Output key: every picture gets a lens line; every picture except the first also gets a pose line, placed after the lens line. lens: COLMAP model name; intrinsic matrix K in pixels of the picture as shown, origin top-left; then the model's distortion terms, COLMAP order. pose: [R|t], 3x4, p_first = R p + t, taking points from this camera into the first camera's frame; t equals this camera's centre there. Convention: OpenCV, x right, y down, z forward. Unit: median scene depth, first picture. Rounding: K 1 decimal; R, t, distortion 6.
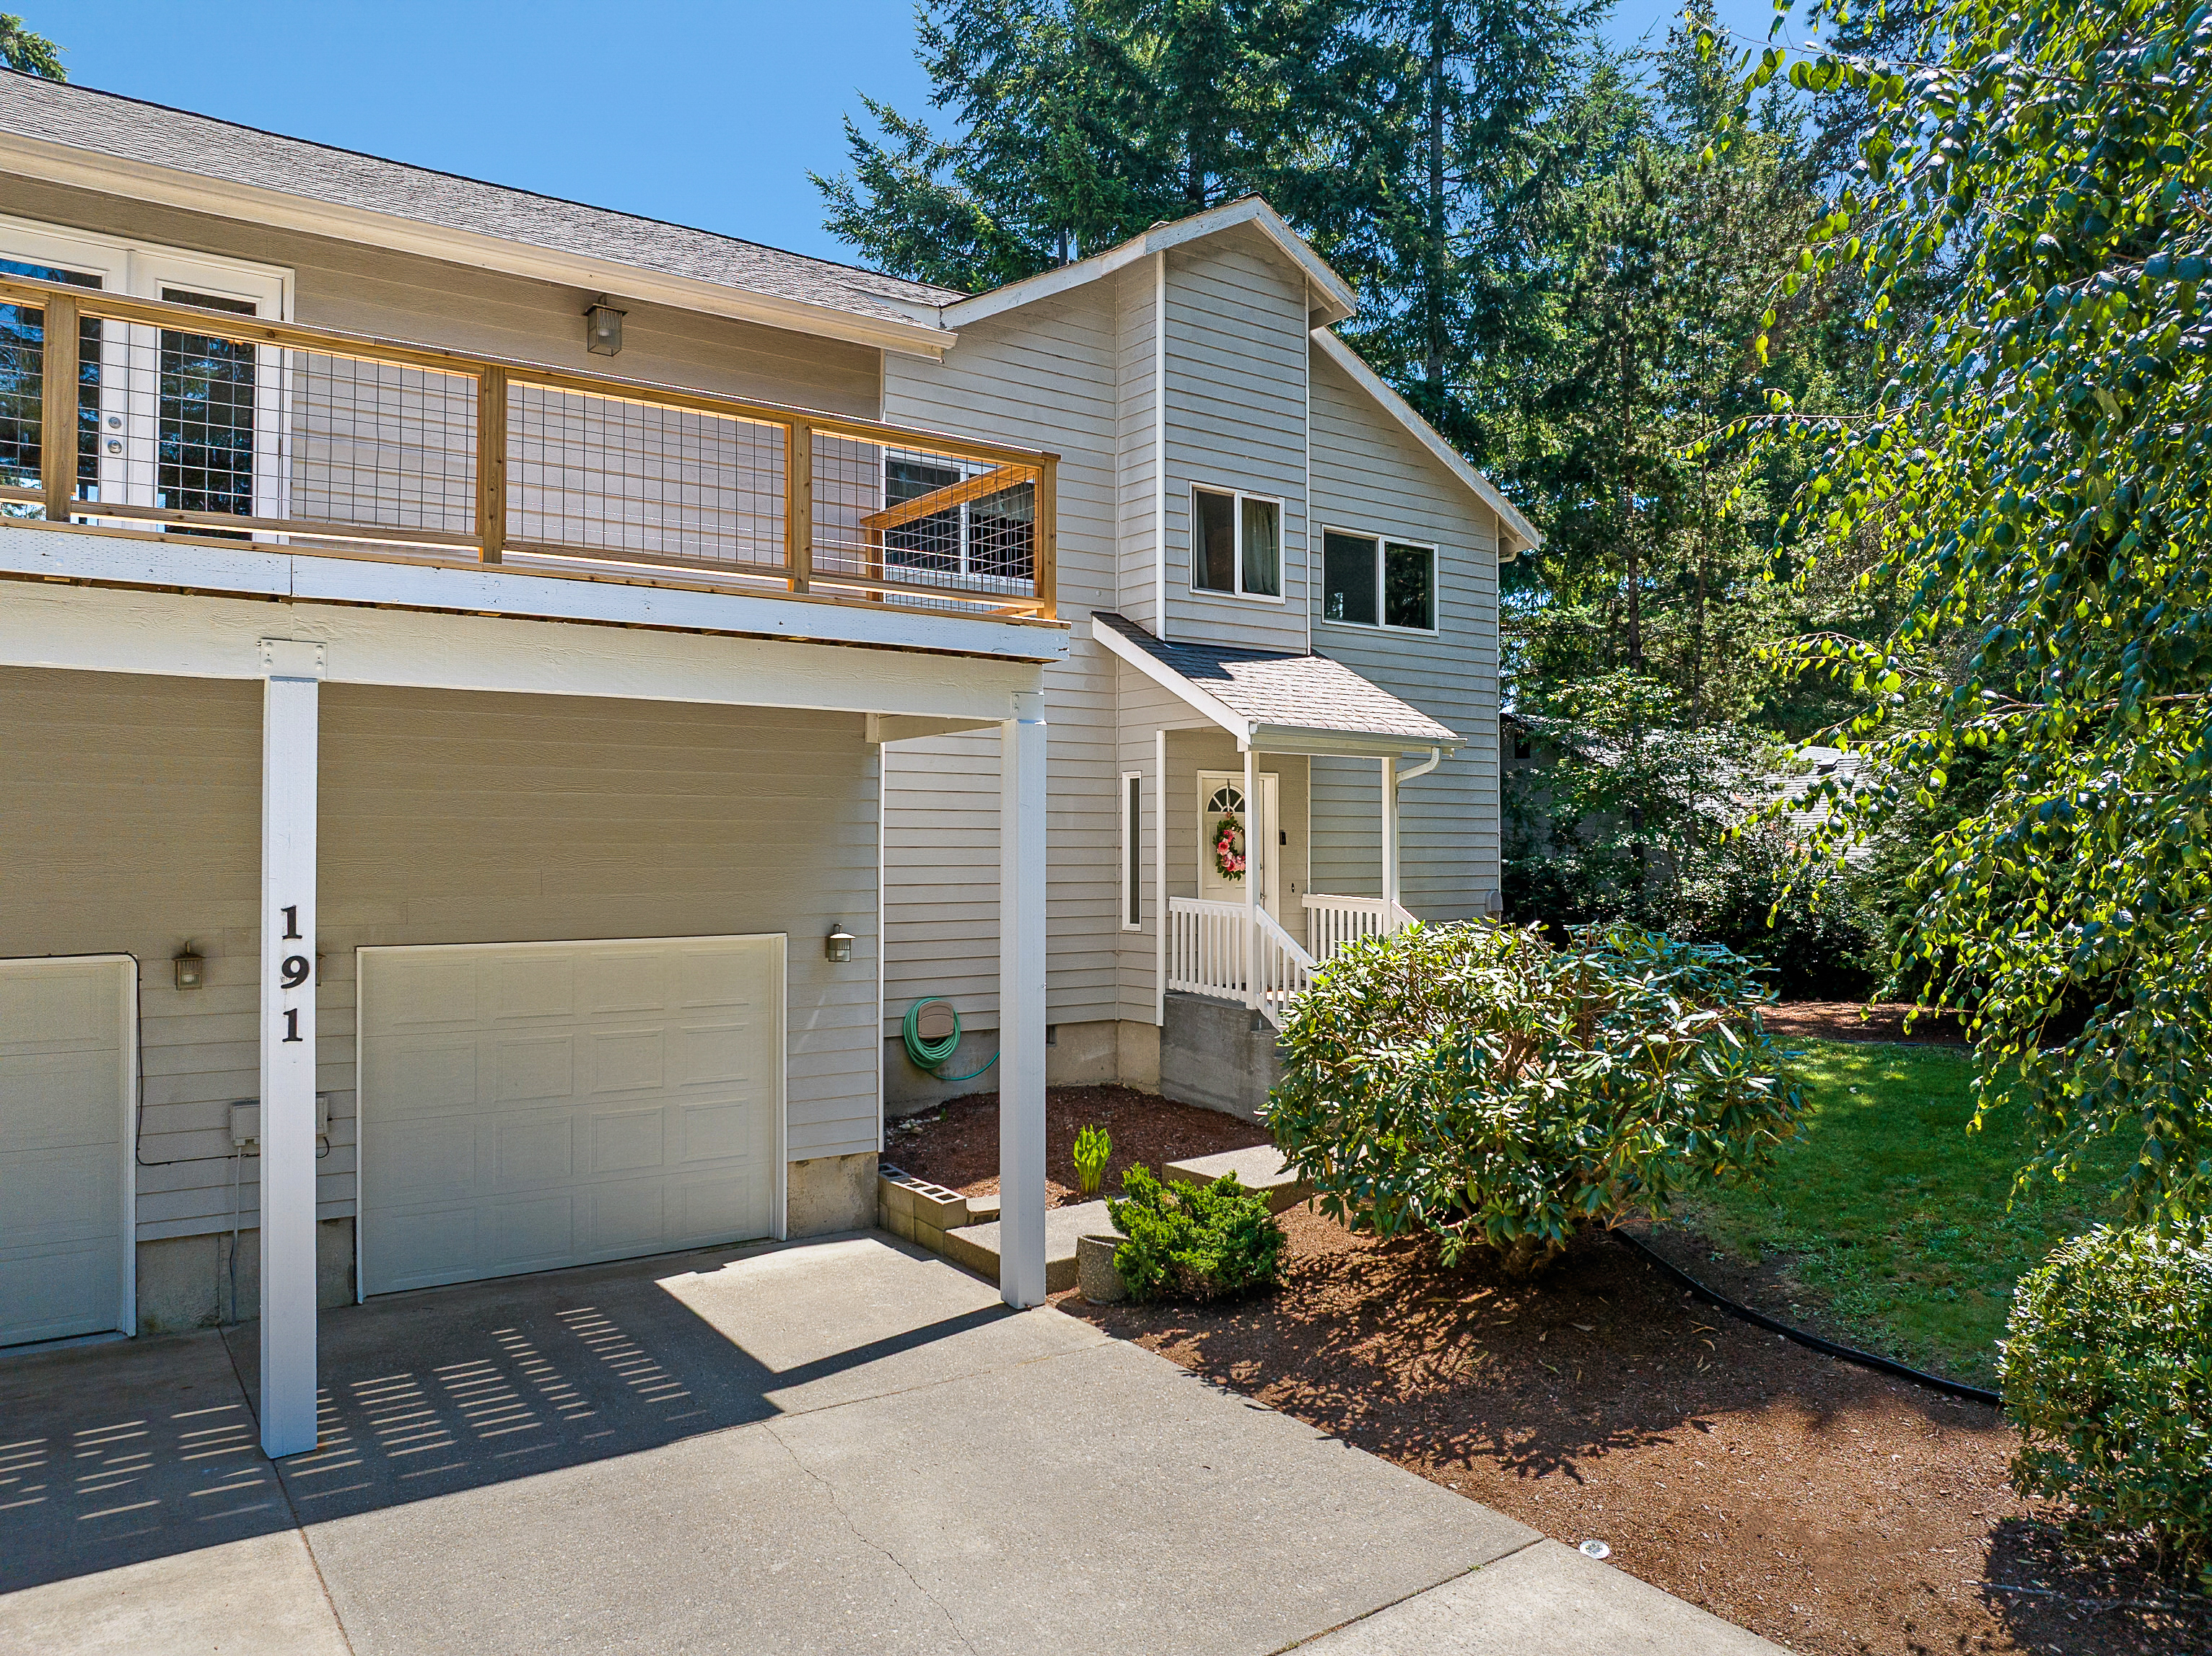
lens RADIAL K [[1537.5, 0, 1137.0], [0, 1537.5, 812.1], [0, 0, 1]] dist [-0.025810, -0.004350]
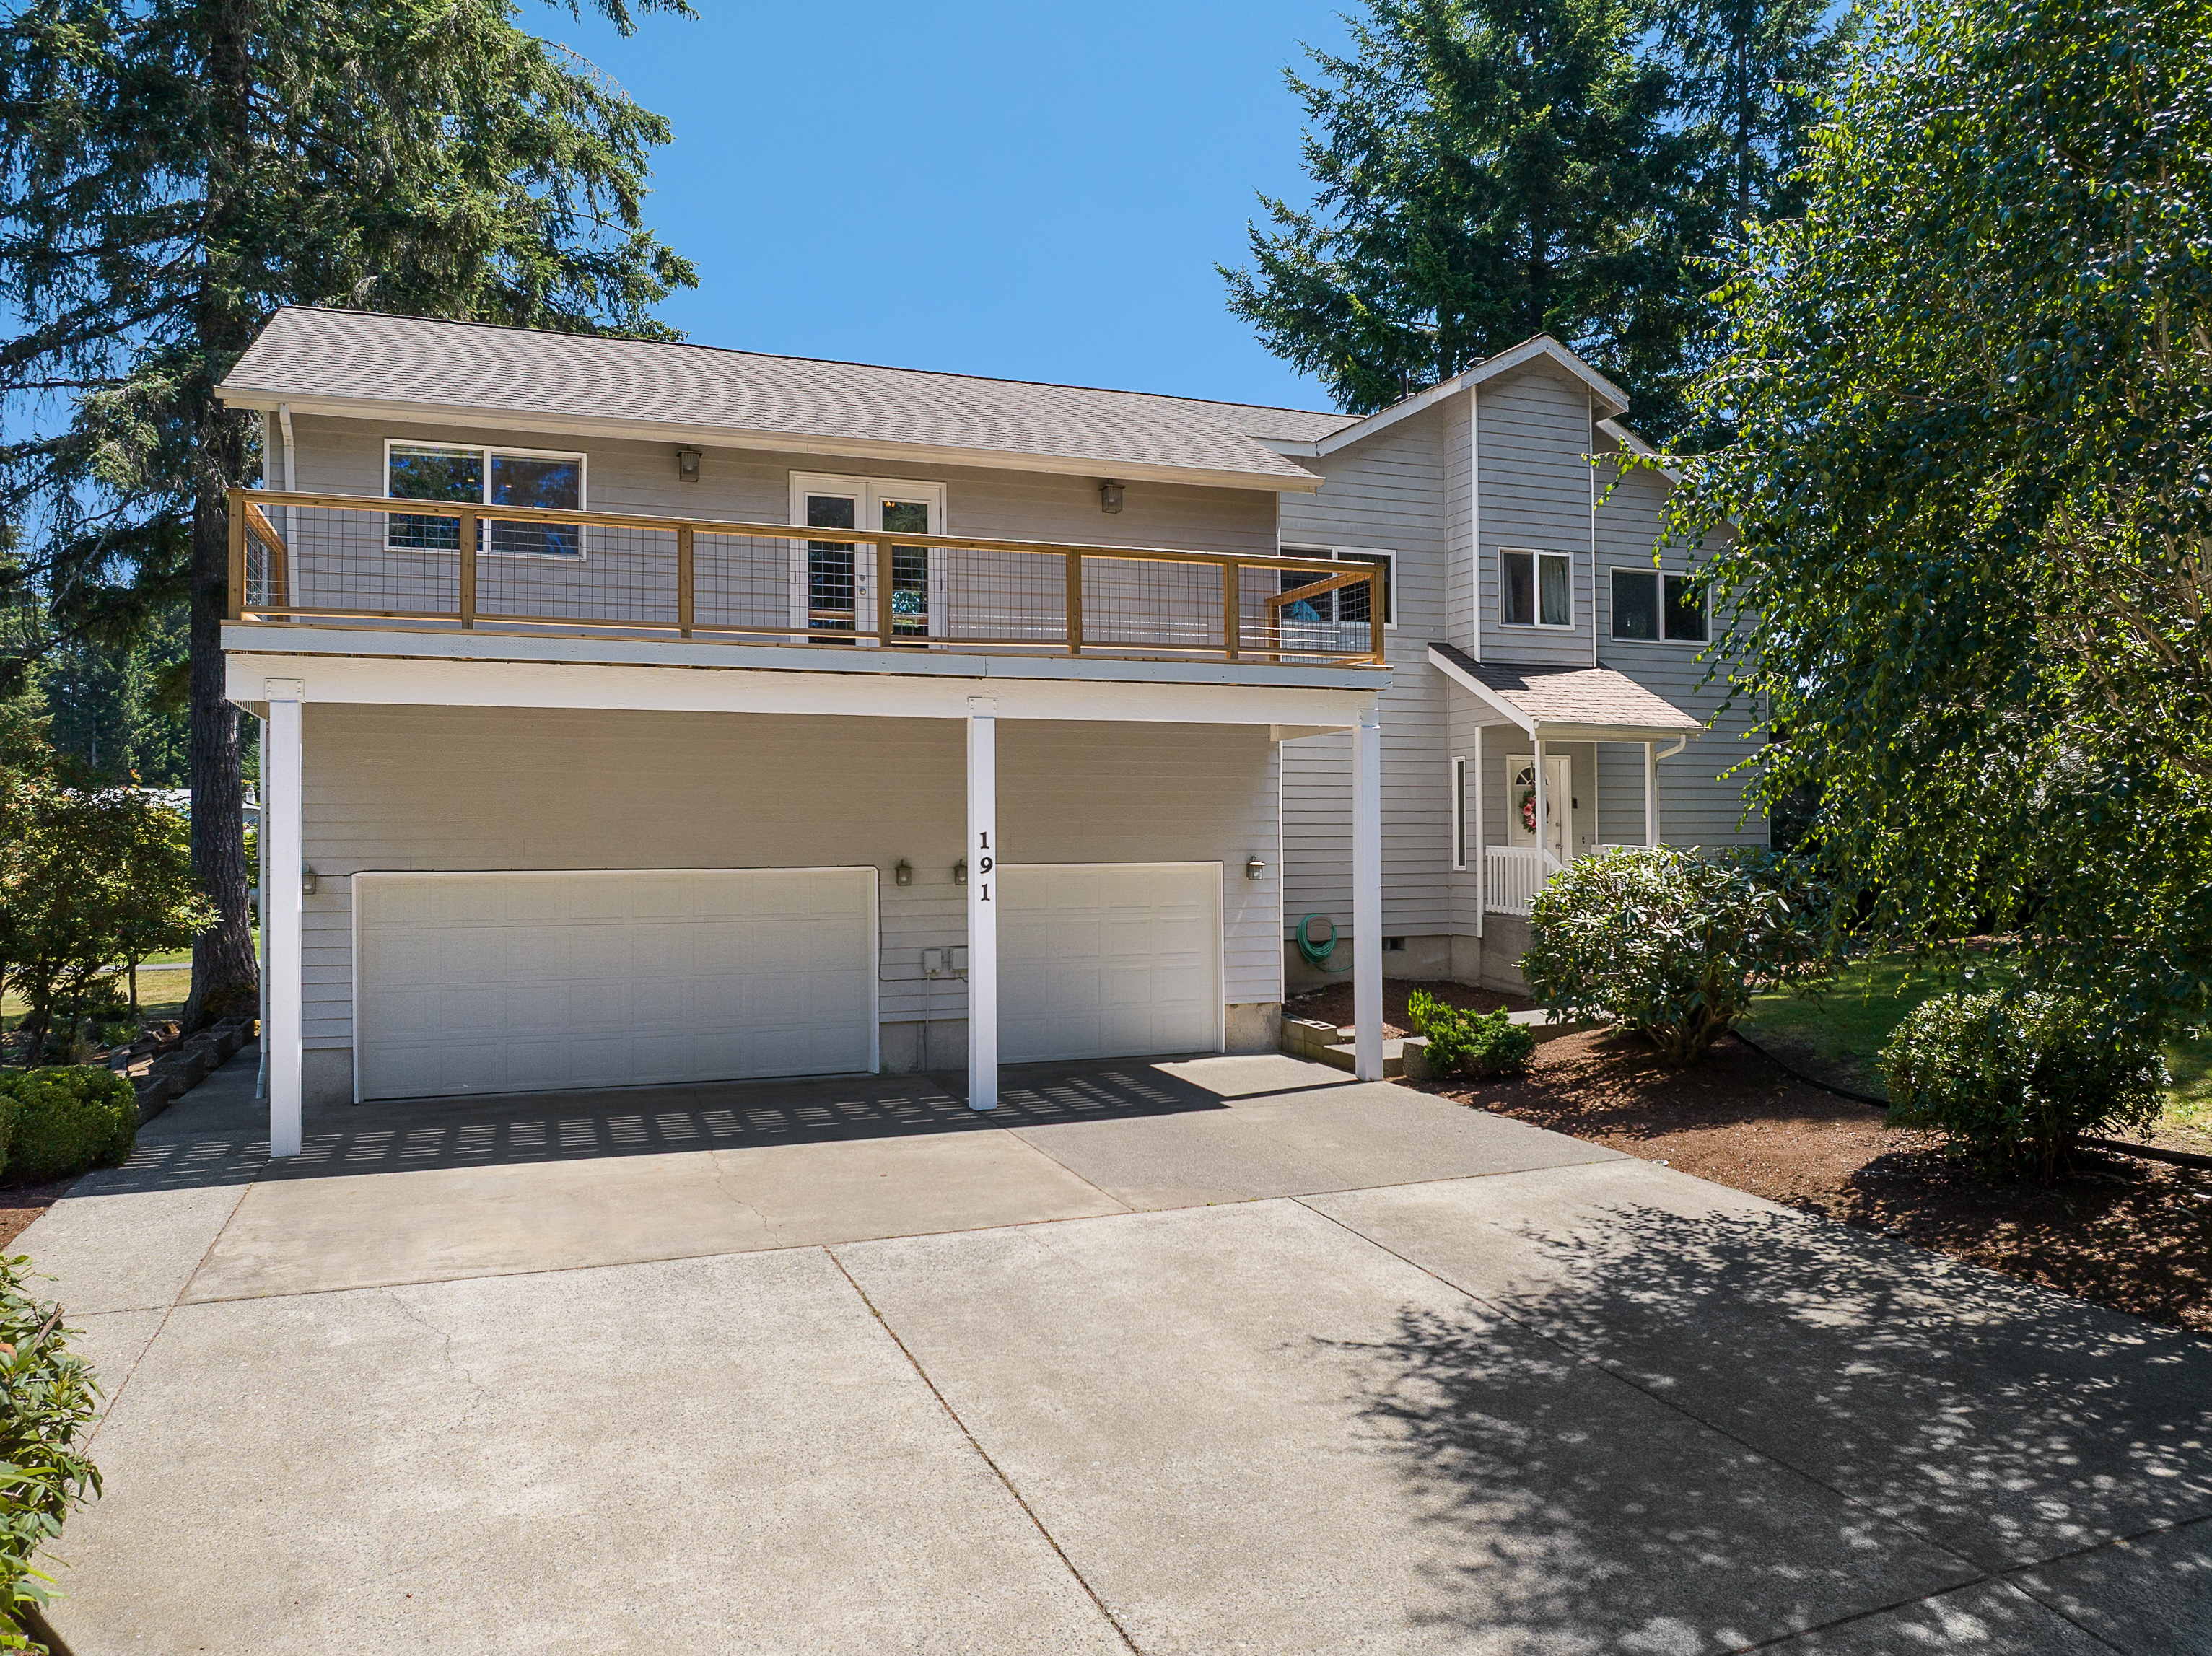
lens RADIAL K [[1537.5, 0, 1094.6], [0, 1537.5, 815.7], [0, 0, 1]] dist [-0.025810, -0.004350]
pose [[0.959057, -0.011524, -0.282977, 0.076910], [0.013301, 0.999902, 0.004358, 0.017556], [0.282899, -0.007944, 0.959117, -0.453381]]
